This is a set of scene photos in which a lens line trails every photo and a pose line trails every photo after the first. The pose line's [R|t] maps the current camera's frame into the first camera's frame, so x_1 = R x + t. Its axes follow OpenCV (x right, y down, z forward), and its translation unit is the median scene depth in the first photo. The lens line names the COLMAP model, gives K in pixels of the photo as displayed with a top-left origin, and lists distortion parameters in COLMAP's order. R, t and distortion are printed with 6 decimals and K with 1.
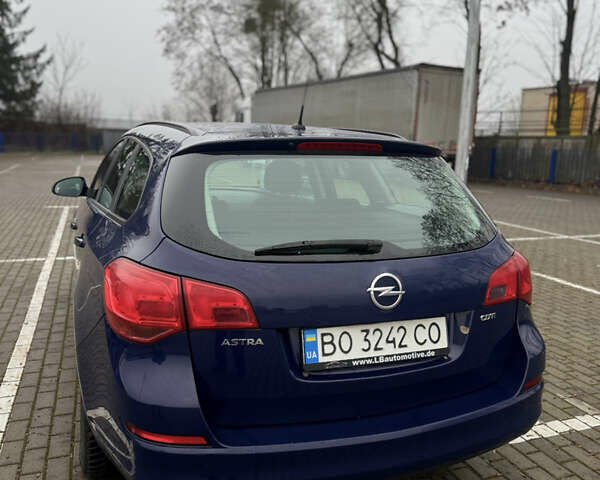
lens RADIAL K [[572.4, 0, 293.6], [0, 572.4, 239.9], [0, 0, 1]] dist [0.121573, -0.175344]
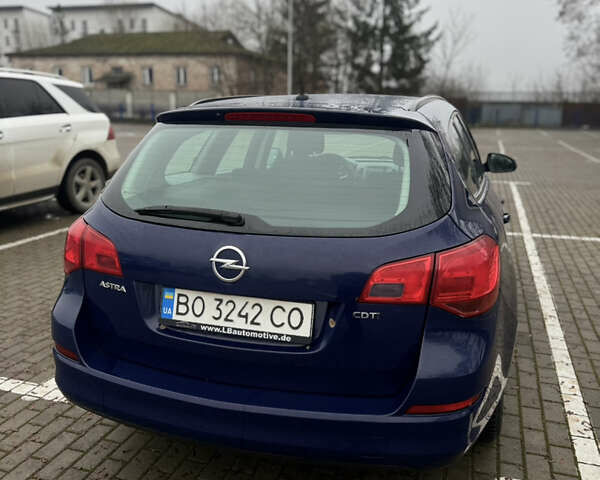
lens RADIAL K [[572.4, 0, 293.6], [0, 572.4, 239.9], [0, 0, 1]] dist [0.121573, -0.175344]
pose [[0.789703, 0.126065, -0.600397, 0.803406], [-0.099514, 0.992021, 0.077402, -0.038750], [0.605364, -0.001377, 0.795947, 0.259662]]
